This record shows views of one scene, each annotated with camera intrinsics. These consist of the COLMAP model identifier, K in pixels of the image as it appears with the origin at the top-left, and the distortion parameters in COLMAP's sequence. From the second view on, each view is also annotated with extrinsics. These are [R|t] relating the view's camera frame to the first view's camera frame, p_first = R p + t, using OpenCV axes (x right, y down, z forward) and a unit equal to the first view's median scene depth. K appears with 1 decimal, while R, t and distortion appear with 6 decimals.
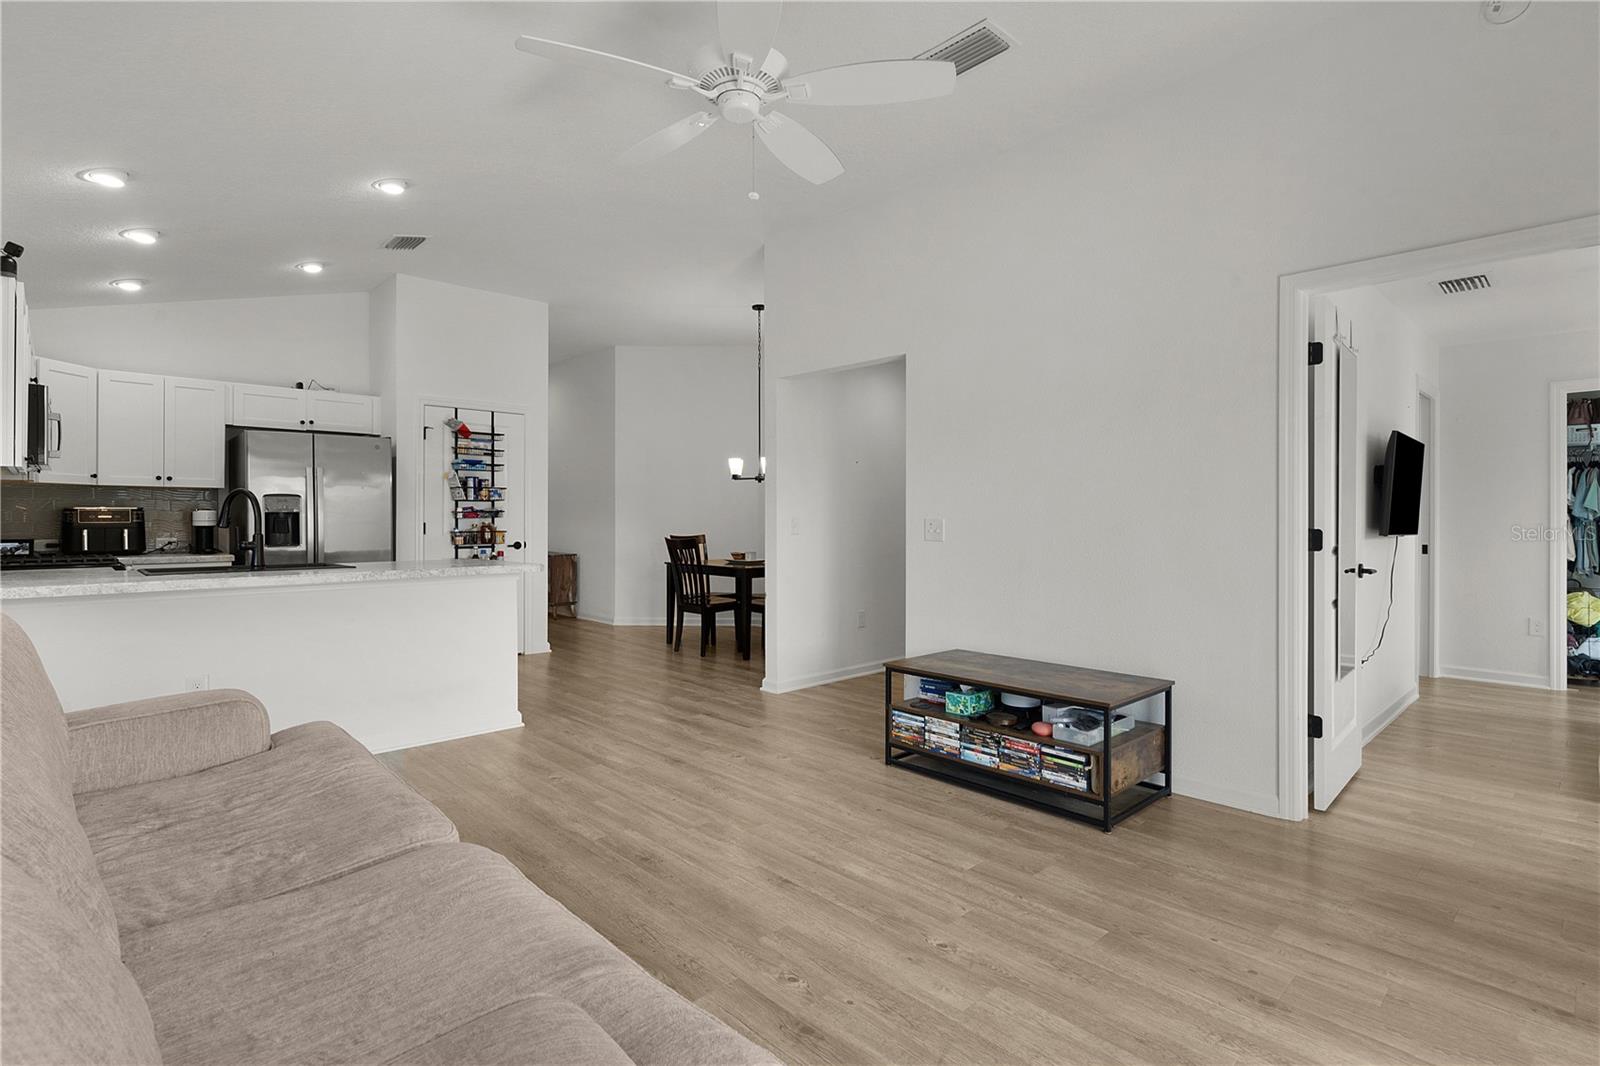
lens RADIAL K [[775.7, 0, 790.4], [0, 775.7, 518.2], [0, 0, 1]] dist [0.002483, 0.001092]
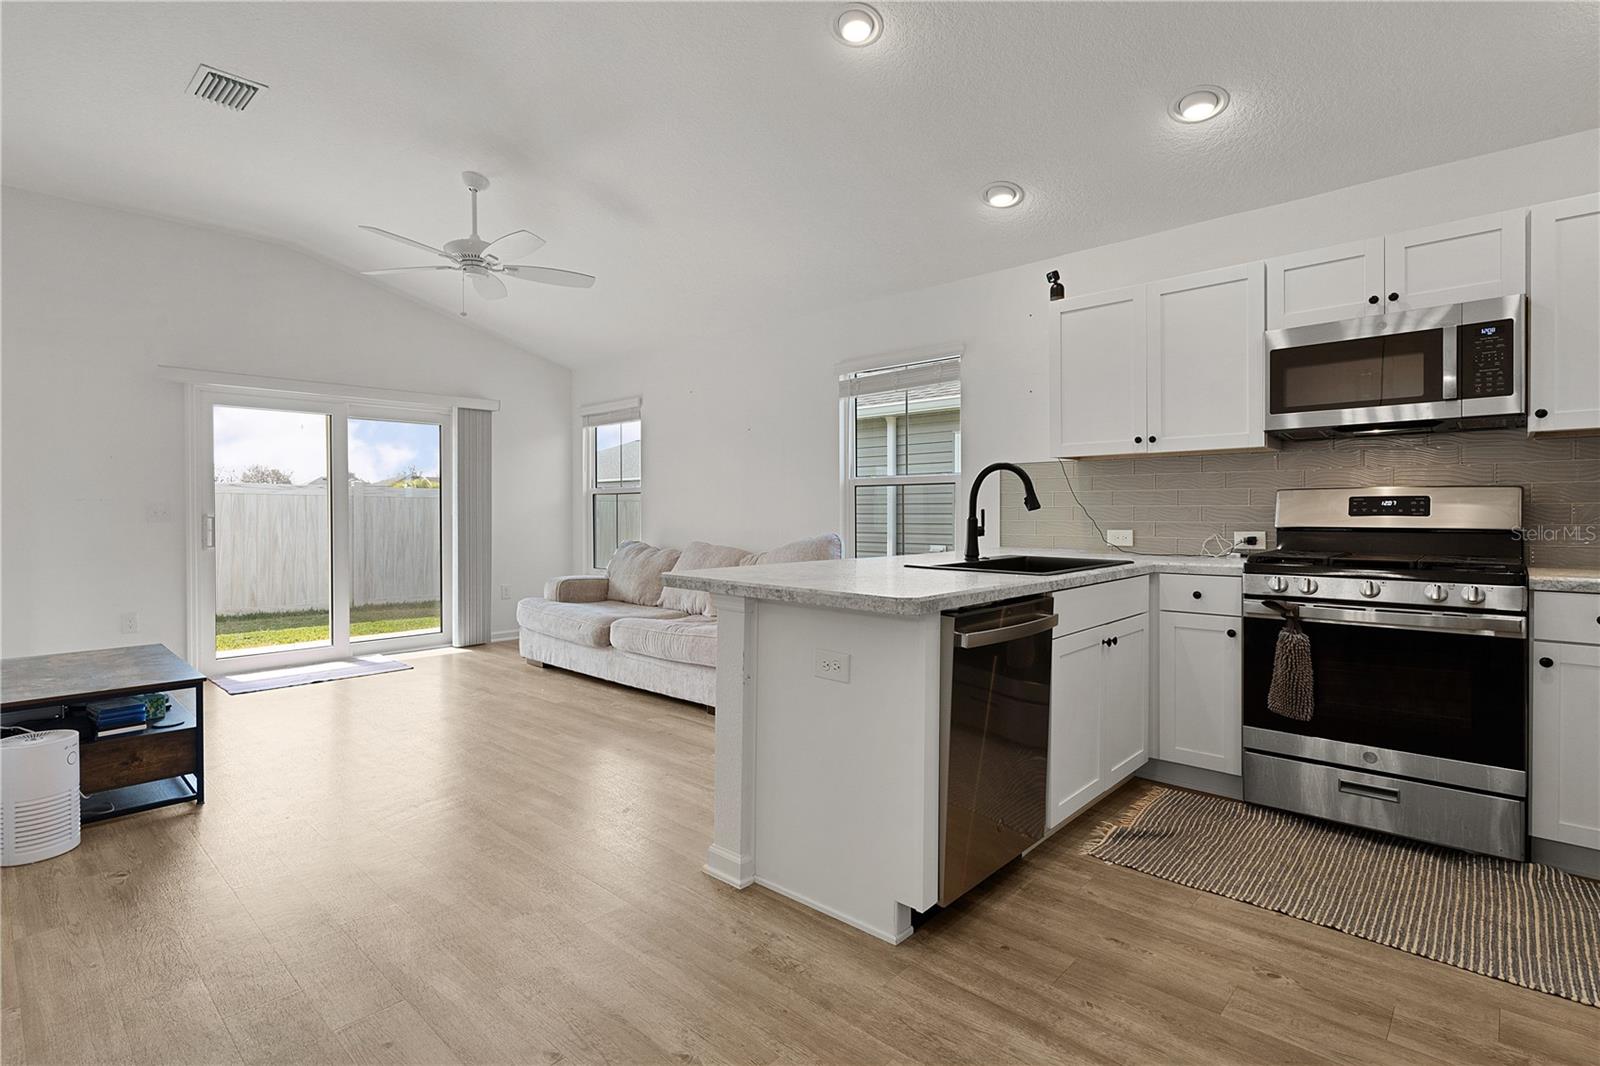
lens RADIAL K [[775.7, 0, 786.2], [0, 775.7, 519.1], [0, 0, 1]] dist [0.002483, 0.001092]
pose [[-0.998261, 0.001515, -0.058931, -0.298586], [0.000933, 0.999950, 0.009912, 0.008984], [0.058943, 0.009839, -0.998213, 1.252680]]
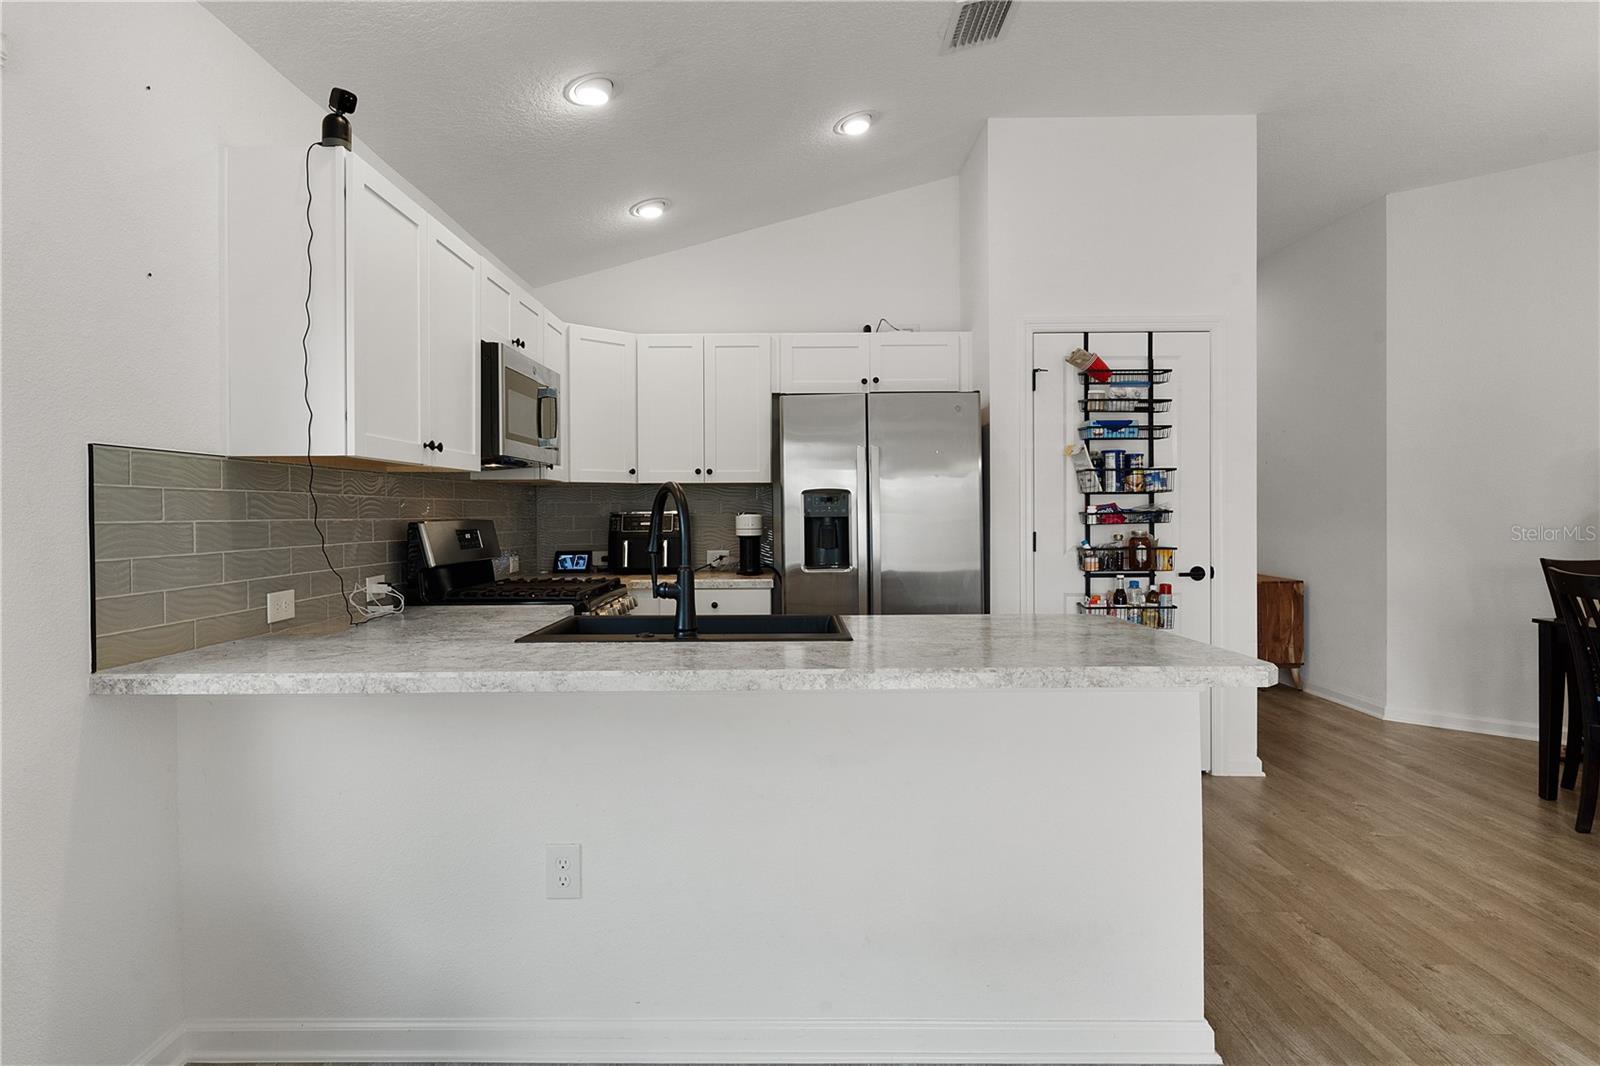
lens RADIAL K [[900.2, 0, 785.5], [0, 900.2, 518.0], [0, 0, 1]] dist [-0.009195, 0.004489]
pose [[0.721397, -0.001000, -0.692521, -0.150426], [0.006932, 0.999959, 0.005776, -0.011384], [0.692487, -0.008967, 0.721375, 0.420042]]
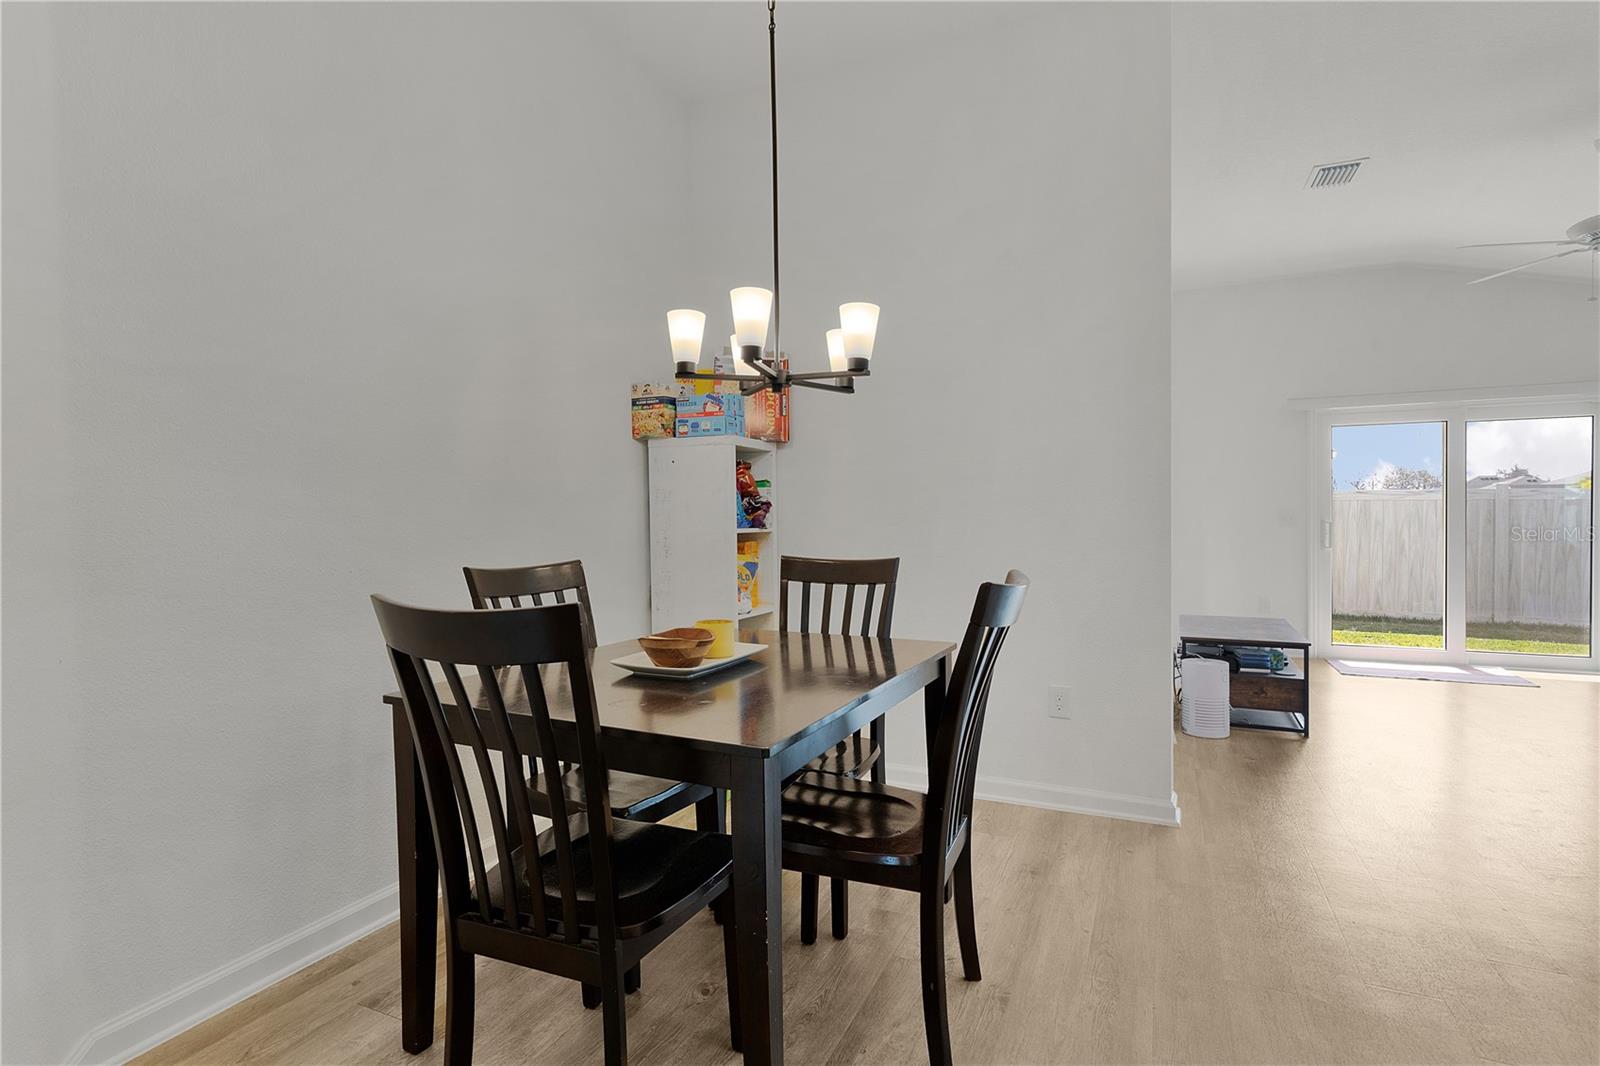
lens RADIAL K [[800.9, 0, 792.3], [0, 800.9, 525.1], [0, 0, 1]] dist [0.009987, 0.000506]
pose [[-0.374868, -0.002908, 0.927074, -0.436614], [0.005052, 0.999974, 0.005180, 0.009529], [-0.927064, 0.006625, -0.374844, 1.411345]]
